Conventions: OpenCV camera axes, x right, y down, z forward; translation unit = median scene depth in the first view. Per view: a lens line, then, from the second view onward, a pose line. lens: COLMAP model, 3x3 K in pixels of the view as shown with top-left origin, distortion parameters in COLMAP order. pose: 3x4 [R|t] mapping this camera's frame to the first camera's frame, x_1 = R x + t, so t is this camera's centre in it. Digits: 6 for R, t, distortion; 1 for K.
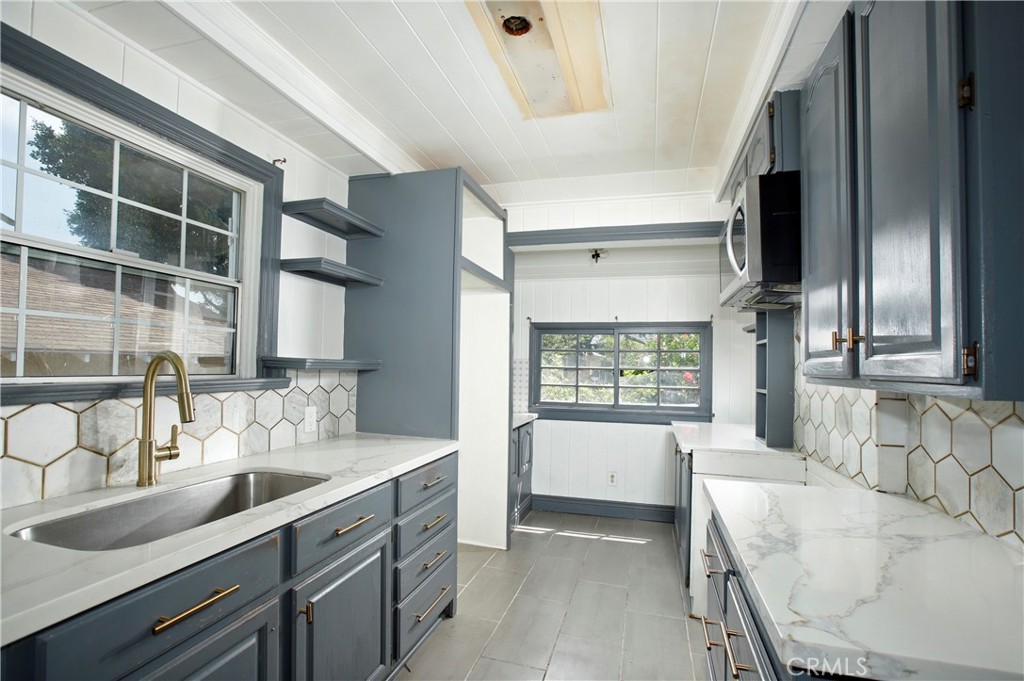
lens RADIAL K [[472.2, 0, 514.0], [0, 472.2, 352.1], [0, 0, 1]] dist [-0.067044, 0.027179]
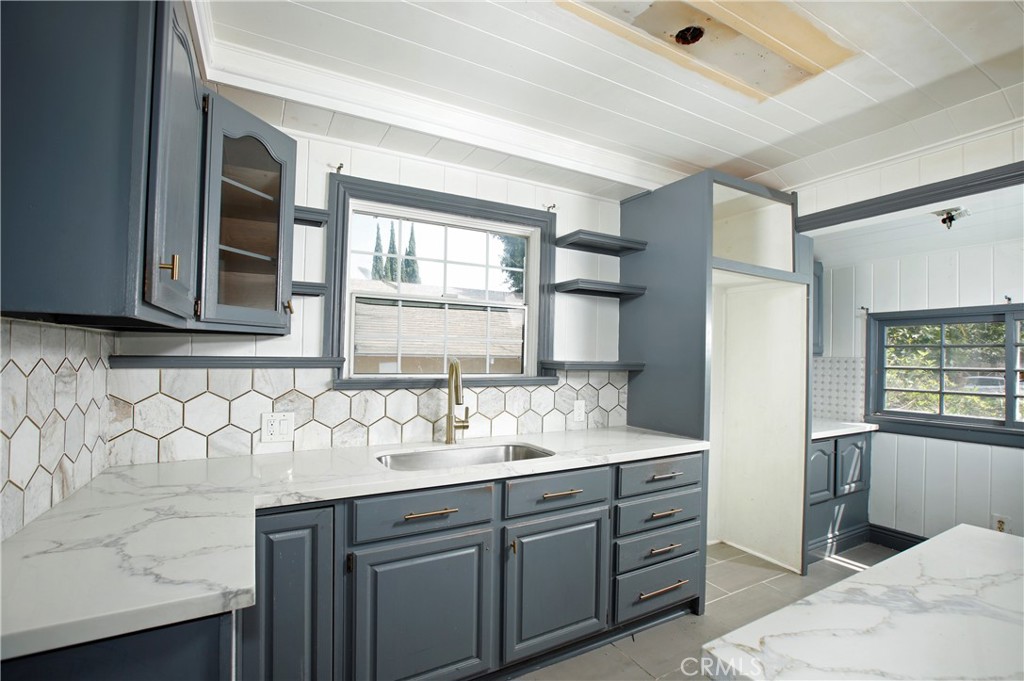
lens RADIAL K [[470.5, 0, 512.1], [0, 470.5, 346.1], [0, 0, 1]] dist [-0.070254, 0.025641]
pose [[0.708242, -0.029652, -0.705346, 0.318639], [0.020974, 0.999560, -0.020960, -0.004116], [0.705658, 0.000051, 0.708553, 0.002601]]
